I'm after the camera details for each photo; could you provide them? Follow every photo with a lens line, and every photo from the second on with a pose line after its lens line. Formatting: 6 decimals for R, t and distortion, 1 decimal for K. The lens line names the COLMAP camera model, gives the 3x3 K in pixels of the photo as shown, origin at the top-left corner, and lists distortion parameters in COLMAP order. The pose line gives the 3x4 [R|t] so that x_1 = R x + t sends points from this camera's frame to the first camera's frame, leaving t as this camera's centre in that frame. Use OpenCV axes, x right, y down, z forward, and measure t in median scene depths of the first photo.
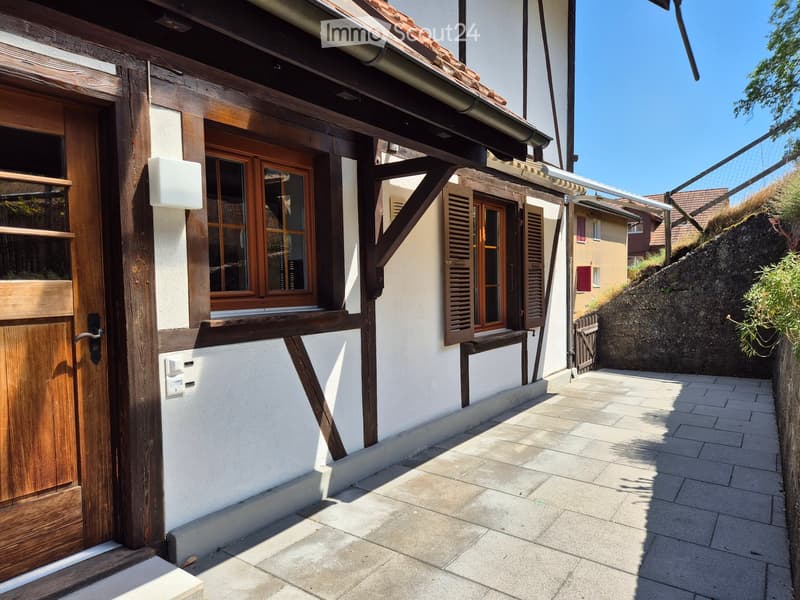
lens RADIAL K [[542.6, 0, 400.9], [0, 542.6, 301.8], [0, 0, 1]] dist [0.047759, -0.005526]
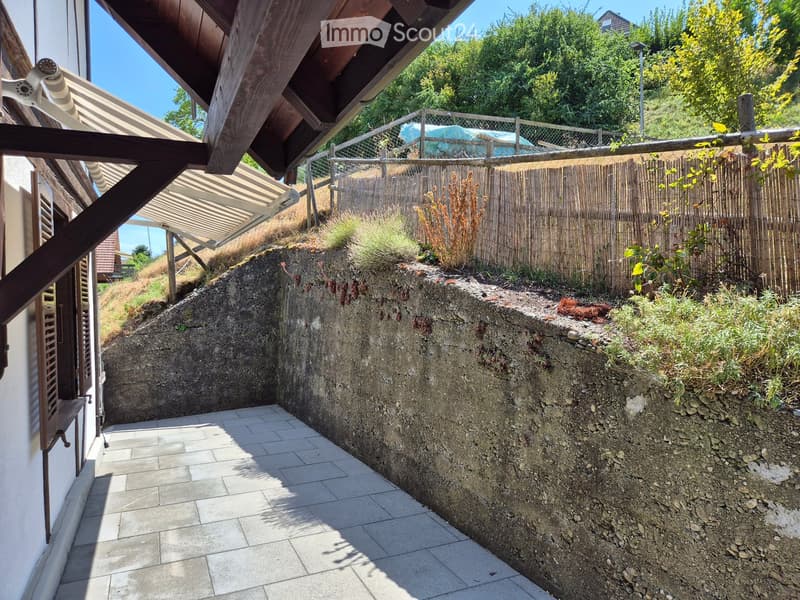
lens RADIAL K [[542.6, 0, 401.2], [0, 542.6, 295.9], [0, 0, 1]] dist [0.047759, -0.005526]
pose [[0.493429, 0.004138, 0.869776, -0.233493], [0.049841, 0.998211, -0.033025, -0.042091], [-0.868357, 0.059646, 0.492340, 0.334142]]
